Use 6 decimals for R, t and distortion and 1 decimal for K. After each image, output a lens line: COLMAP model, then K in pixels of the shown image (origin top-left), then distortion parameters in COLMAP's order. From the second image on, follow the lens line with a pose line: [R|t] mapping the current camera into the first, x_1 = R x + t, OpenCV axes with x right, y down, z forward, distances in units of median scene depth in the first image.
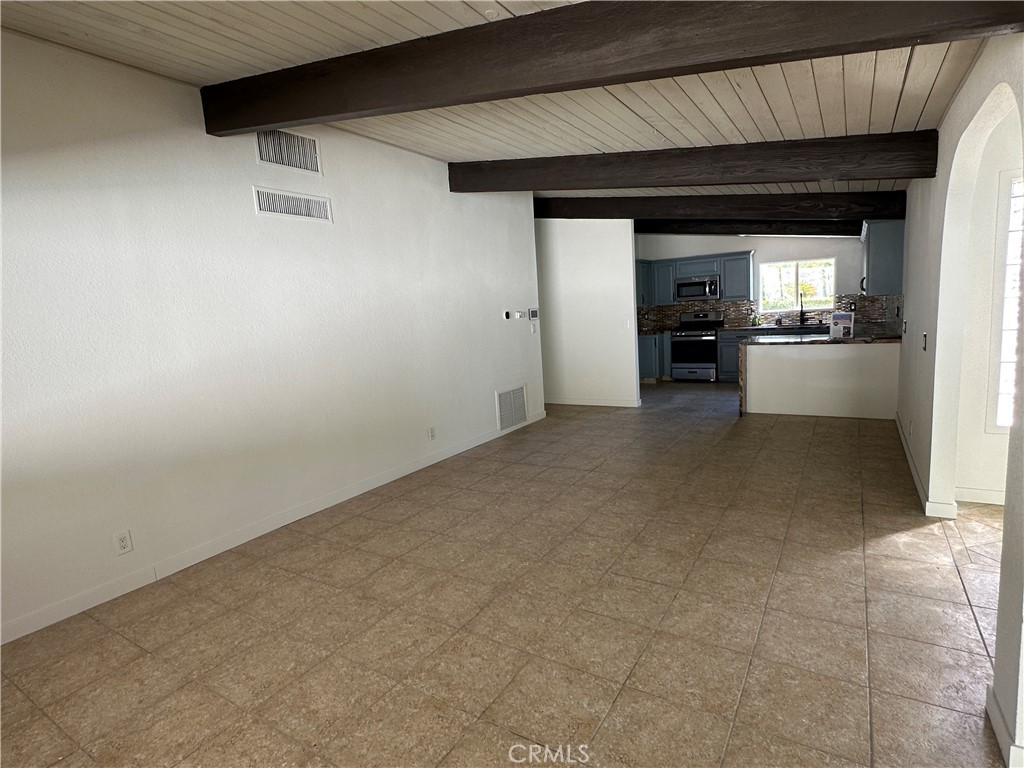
lens RADIAL K [[540.4, 0, 502.2], [0, 540.4, 383.8], [0, 0, 1]] dist [-0.014520, -0.002604]
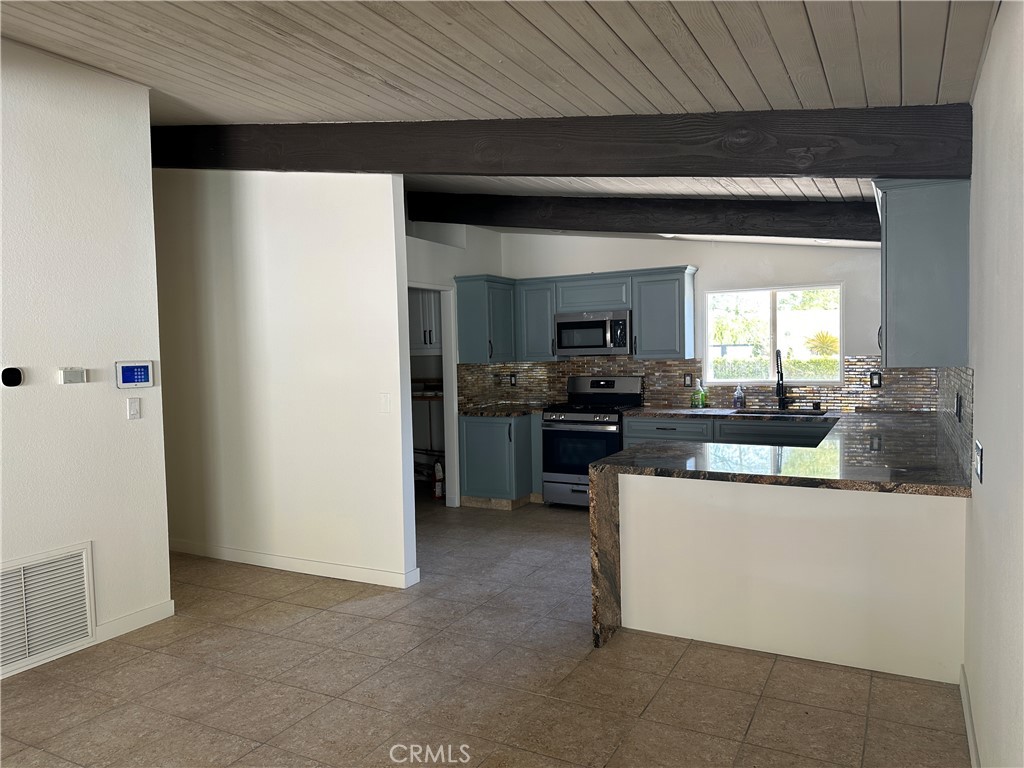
lens RADIAL K [[721.5, 0, 503.4], [0, 721.5, 381.6], [0, 0, 1]] dist [0.060297, -0.087570]
pose [[0.996569, 0.039677, 0.072630, 0.235311], [-0.032433, 0.994625, -0.098330, -0.059024], [-0.076141, 0.095637, 0.992500, 0.316940]]
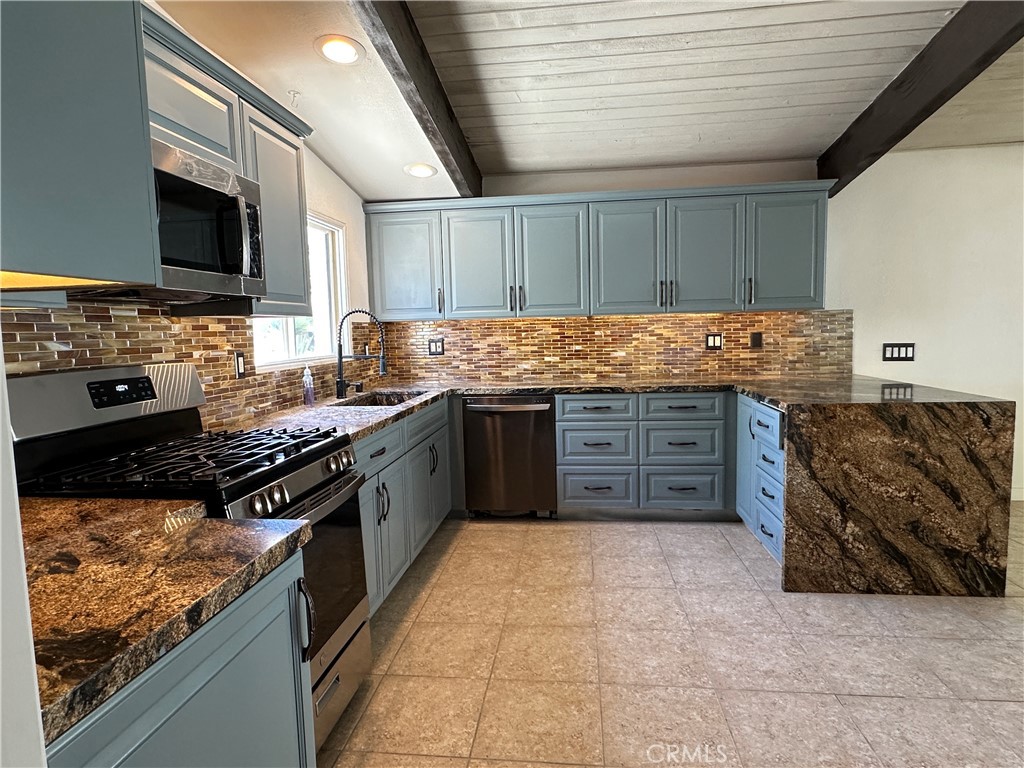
lens RADIAL K [[583.5, 0, 510.9], [0, 583.5, 384.4], [0, 0, 1]] dist [-0.003628, 0.000164]
pose [[-0.437169, -0.007901, 0.899345, 0.163616], [0.176937, 0.979664, 0.094615, -0.133900], [-0.881803, 0.200490, -0.426881, 1.047219]]
